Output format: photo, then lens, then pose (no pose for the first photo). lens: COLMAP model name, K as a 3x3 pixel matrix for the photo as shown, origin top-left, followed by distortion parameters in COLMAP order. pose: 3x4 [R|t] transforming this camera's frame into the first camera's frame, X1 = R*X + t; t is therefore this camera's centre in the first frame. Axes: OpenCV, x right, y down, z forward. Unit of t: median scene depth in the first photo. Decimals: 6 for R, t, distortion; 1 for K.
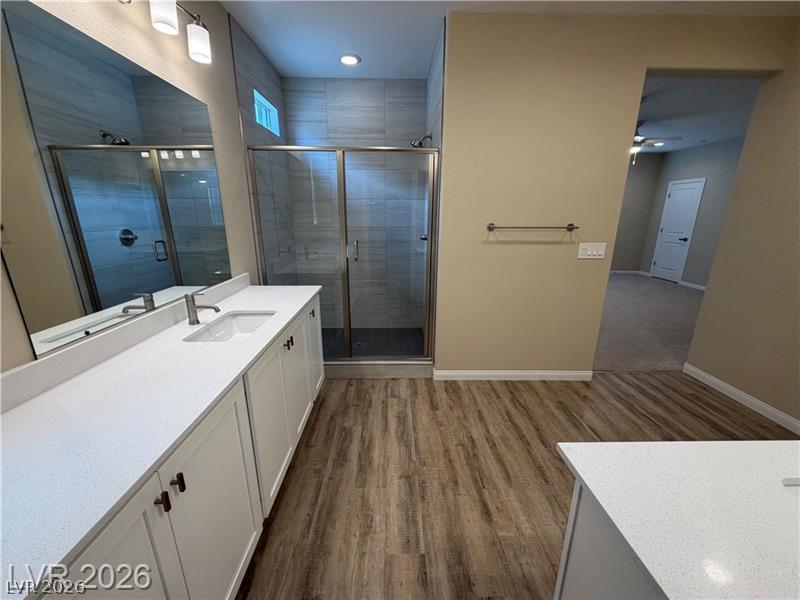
lens RADIAL K [[317.7, 0, 399.1], [0, 317.7, 300.2], [0, 0, 1]] dist [-0.001272, 0.000379]
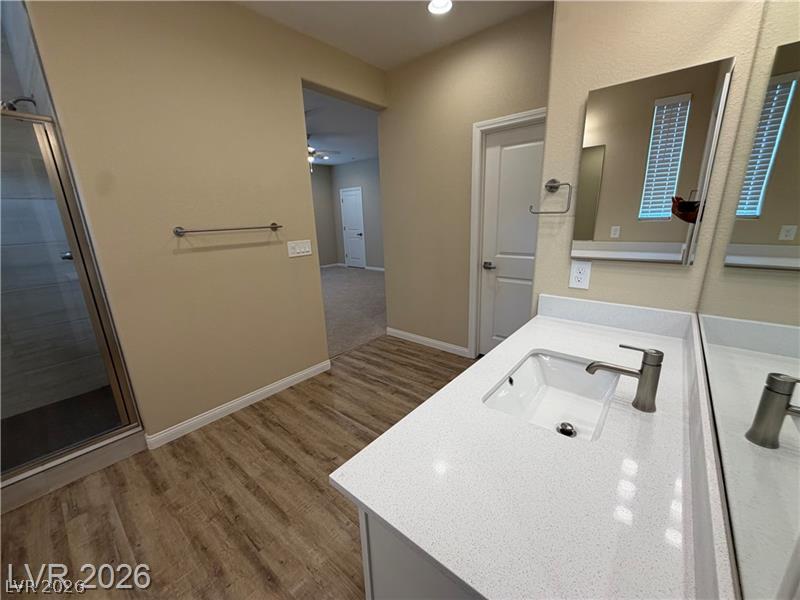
lens RADIAL K [[317.7, 0, 399.8], [0, 317.7, 300.9], [0, 0, 1]] dist [-0.001272, 0.000379]
pose [[0.656814, -0.219988, 0.721249, 0.042892], [0.232404, 0.968993, 0.083911, -0.002757], [-0.717345, 0.112507, 0.687574, 0.085837]]
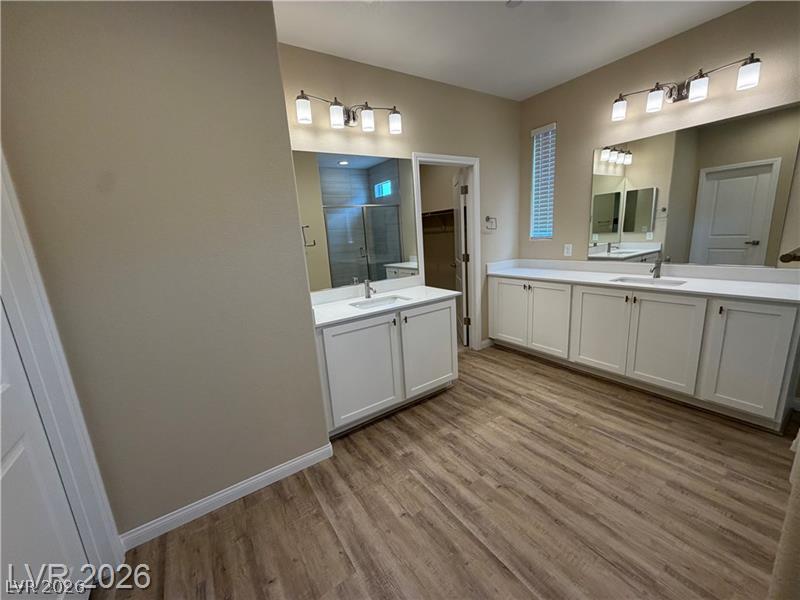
lens RADIAL K [[317.7, 0, 399.7], [0, 317.7, 299.8], [0, 0, 1]] dist [-0.001272, 0.000379]
pose [[-0.836105, 0.169414, -0.521754, 0.896676], [-0.082365, 0.901566, 0.424730, -0.270394], [0.542350, 0.398093, -0.739850, 1.008062]]
